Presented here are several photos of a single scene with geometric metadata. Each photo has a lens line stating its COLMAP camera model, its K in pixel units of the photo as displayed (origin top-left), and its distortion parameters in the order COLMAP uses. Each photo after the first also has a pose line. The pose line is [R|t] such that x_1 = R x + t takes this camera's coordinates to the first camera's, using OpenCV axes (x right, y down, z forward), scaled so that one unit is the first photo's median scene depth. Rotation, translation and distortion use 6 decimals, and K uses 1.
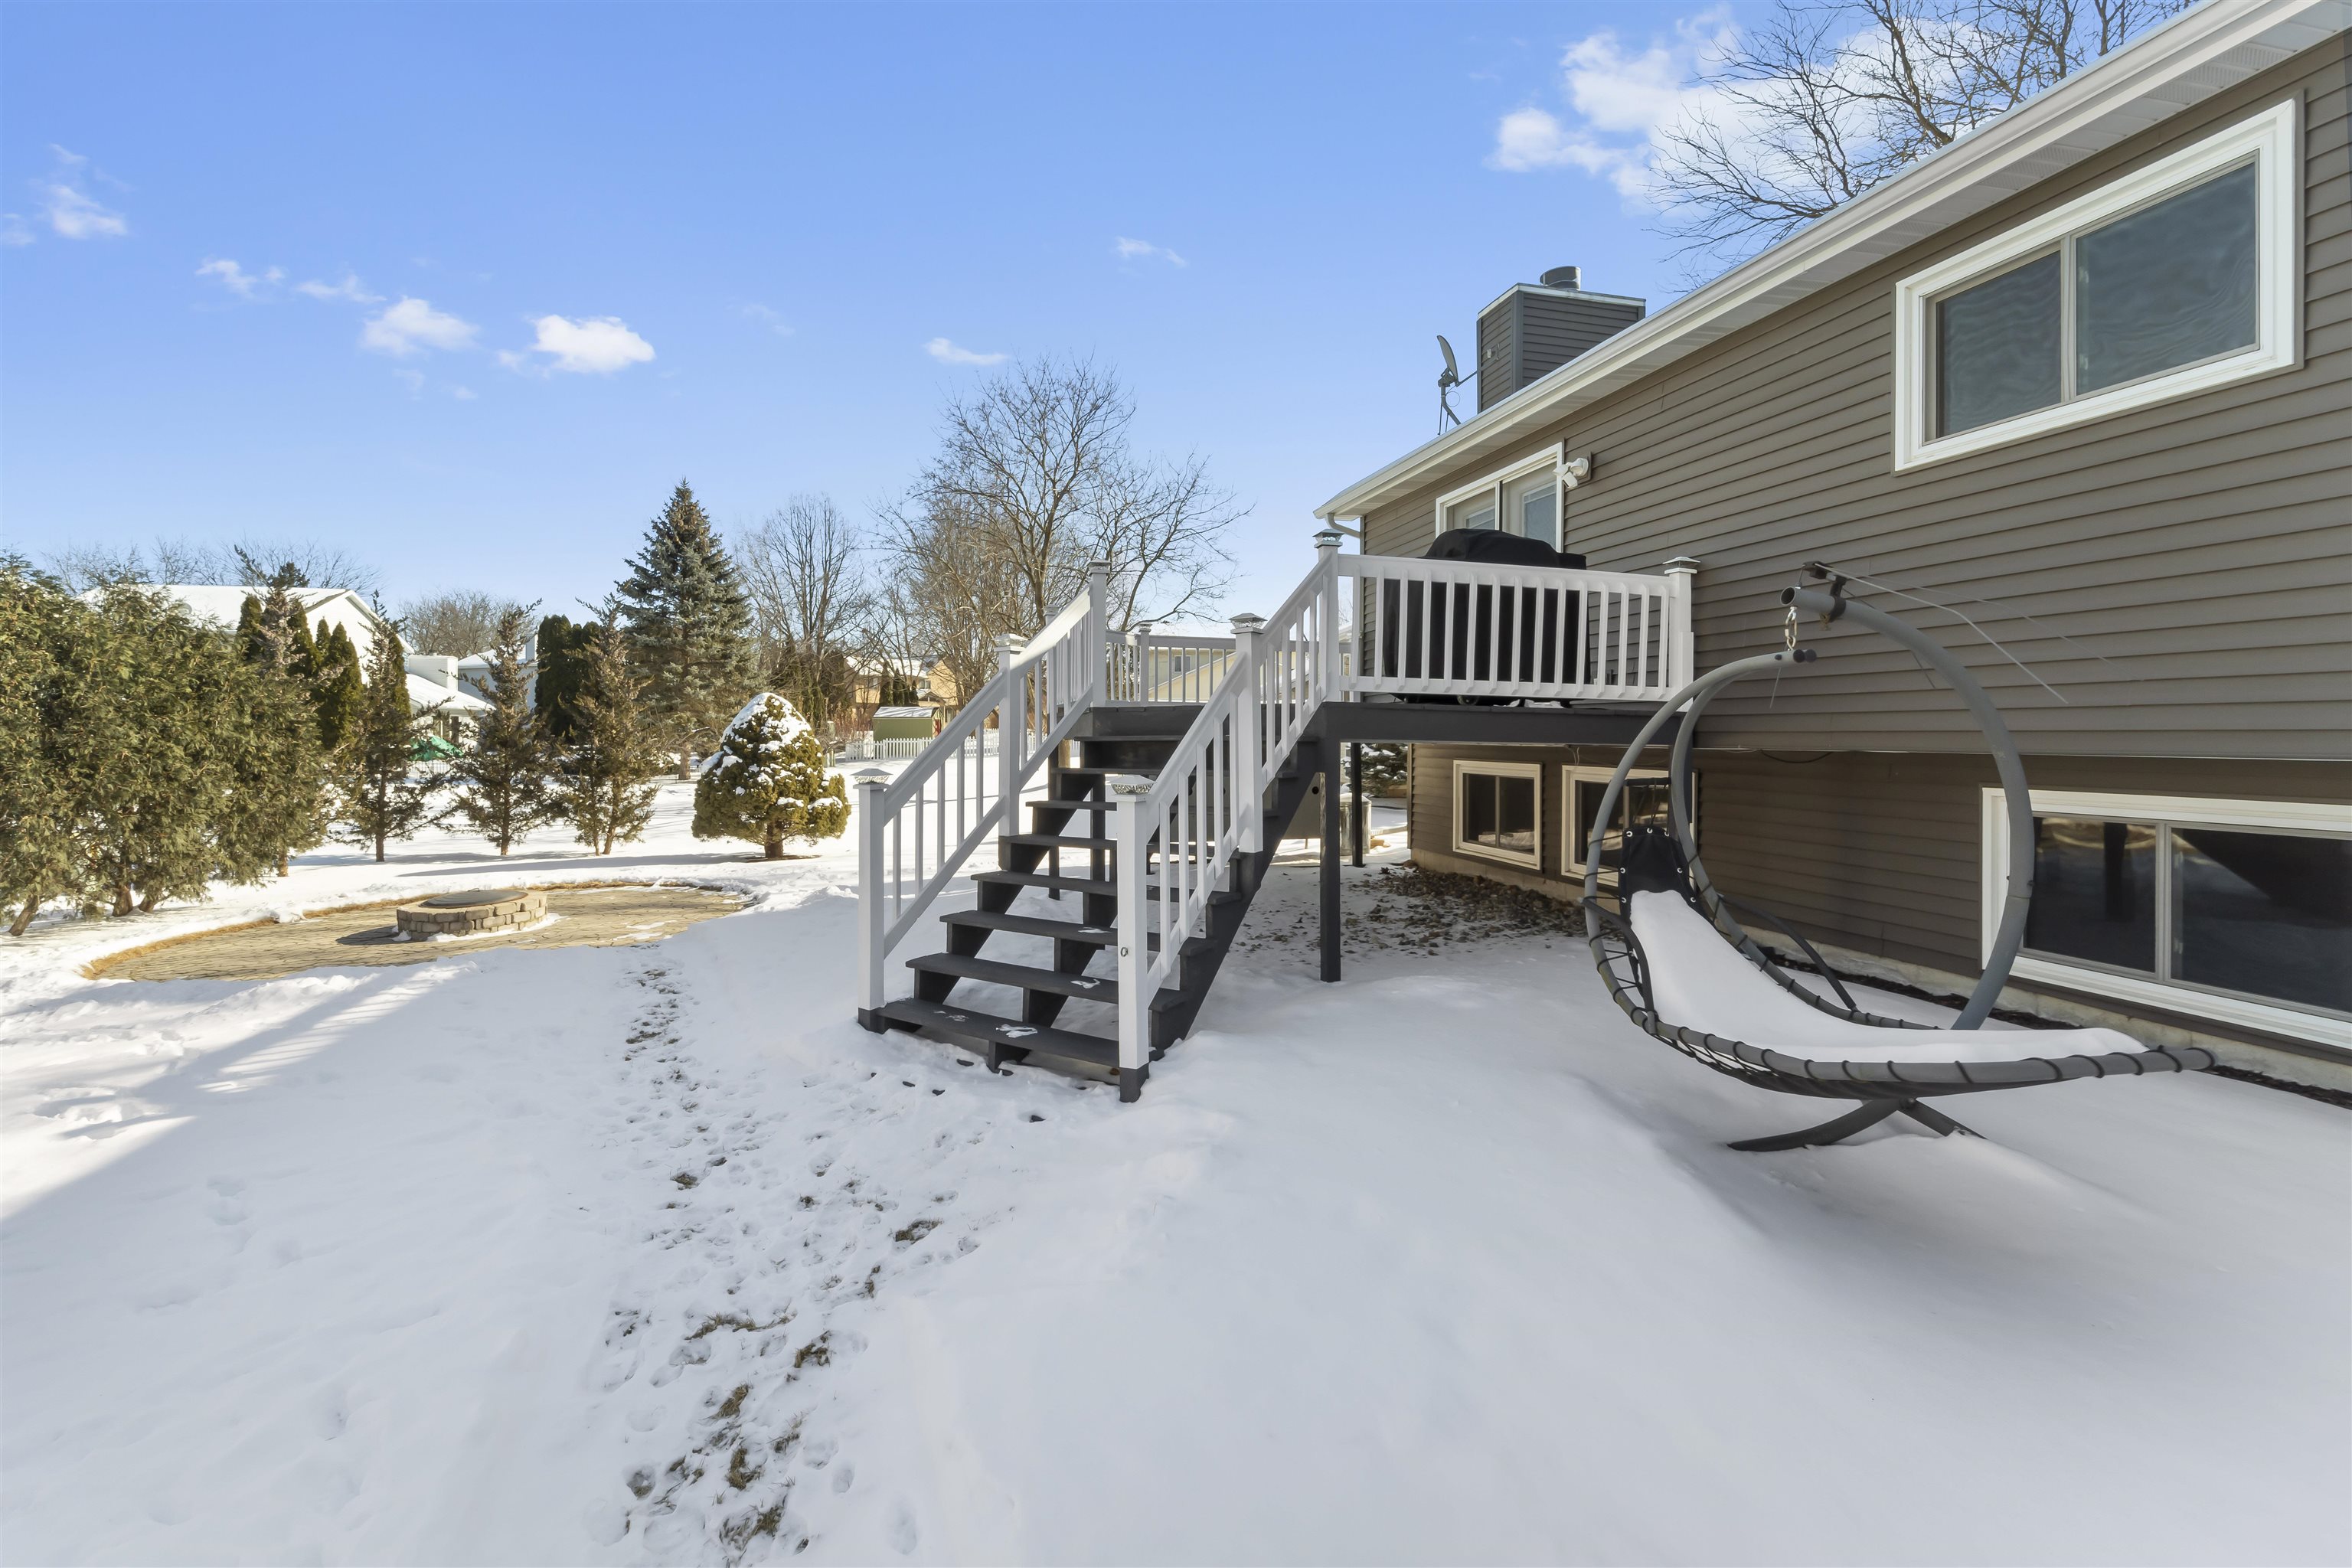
lens RADIAL K [[955.9, 0, 1168.9], [0, 955.9, 754.6], [0, 0, 1]] dist [-0.001164, -0.000439]
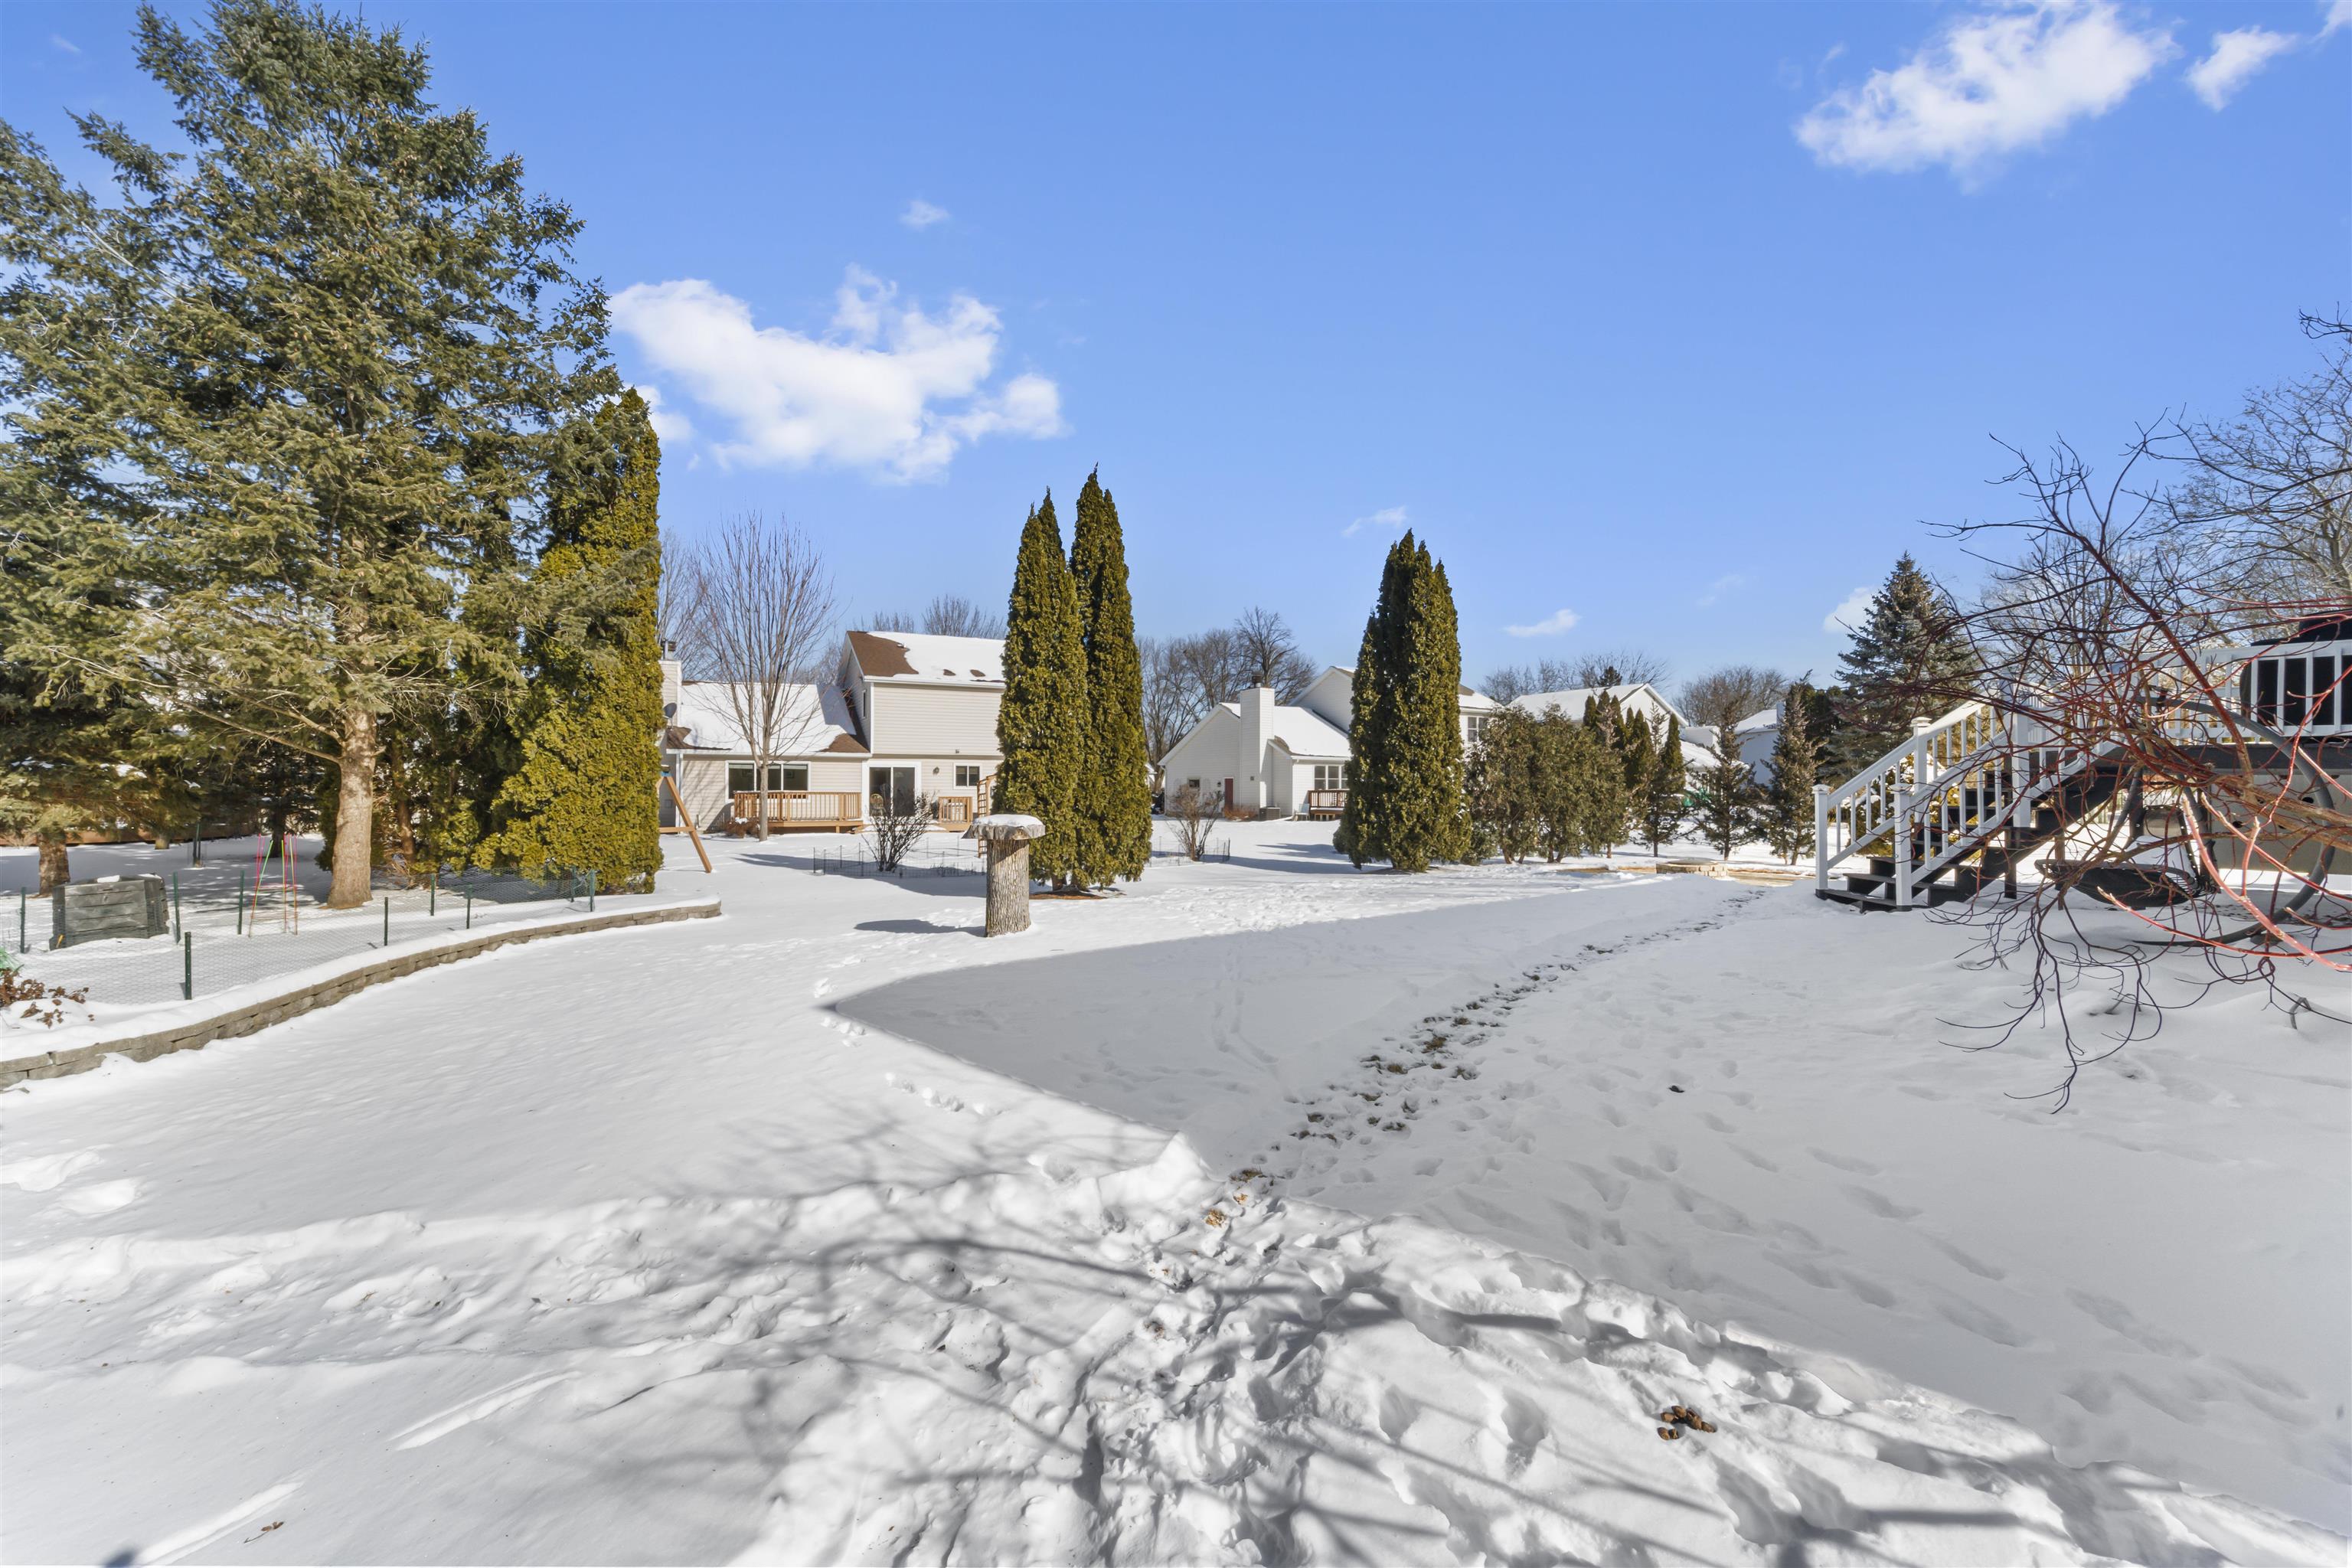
lens RADIAL K [[955.9, 0, 1168.9], [0, 955.9, 754.6], [0, 0, 1]] dist [-0.001164, -0.000439]
pose [[0.384827, -0.032713, -0.922409, 0.236280], [-0.023606, 0.998696, -0.045267, 0.016199], [0.922687, 0.039194, 0.383553, -0.260473]]
